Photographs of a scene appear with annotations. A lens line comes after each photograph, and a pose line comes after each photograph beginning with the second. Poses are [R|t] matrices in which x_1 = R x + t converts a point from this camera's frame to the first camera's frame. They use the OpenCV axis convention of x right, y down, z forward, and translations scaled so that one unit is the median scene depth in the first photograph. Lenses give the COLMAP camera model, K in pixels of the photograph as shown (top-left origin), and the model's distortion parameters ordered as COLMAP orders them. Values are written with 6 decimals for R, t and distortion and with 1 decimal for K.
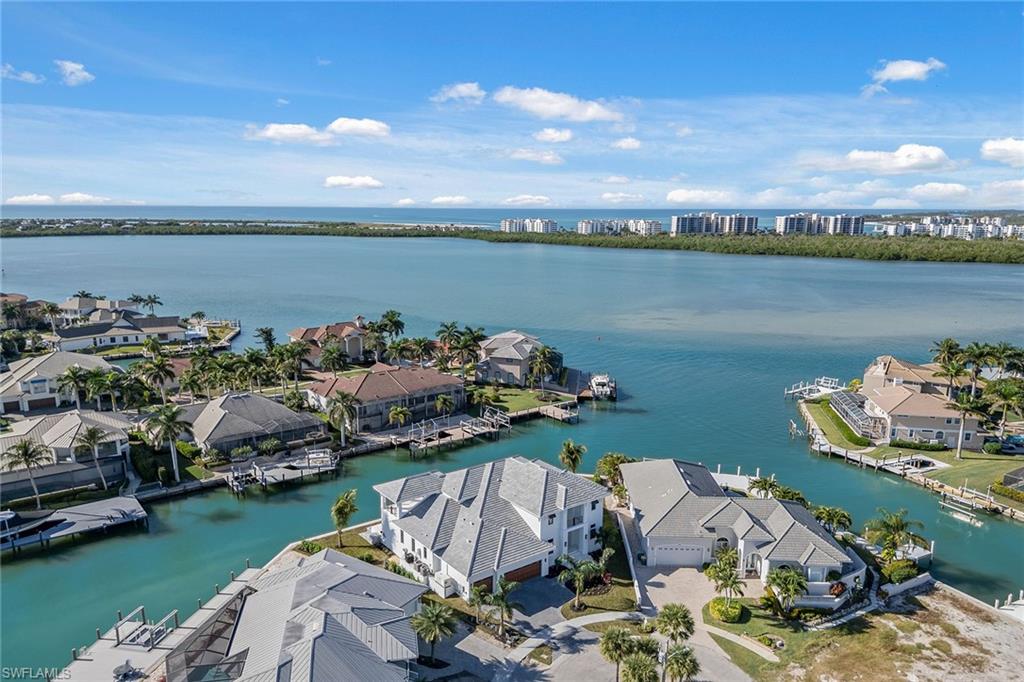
lens RADIAL K [[731.7, 0, 512.0], [0, 731.7, 341.0], [0, 0, 1]] dist [0.048890, -0.053009]
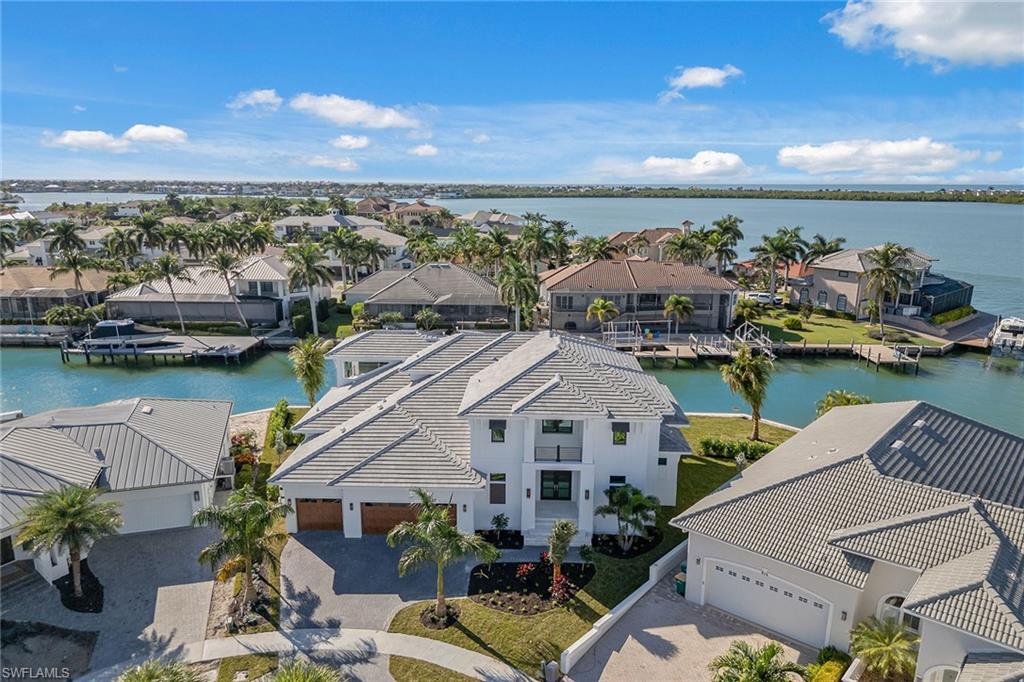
lens RADIAL K [[731.7, 0, 512.0], [0, 731.7, 341.0], [0, 0, 1]] dist [0.048890, -0.053009]
pose [[0.774916, 0.134387, -0.617612, 0.299265], [-0.120406, 0.990628, 0.064480, 0.130177], [0.620490, 0.024398, 0.783835, 0.538385]]
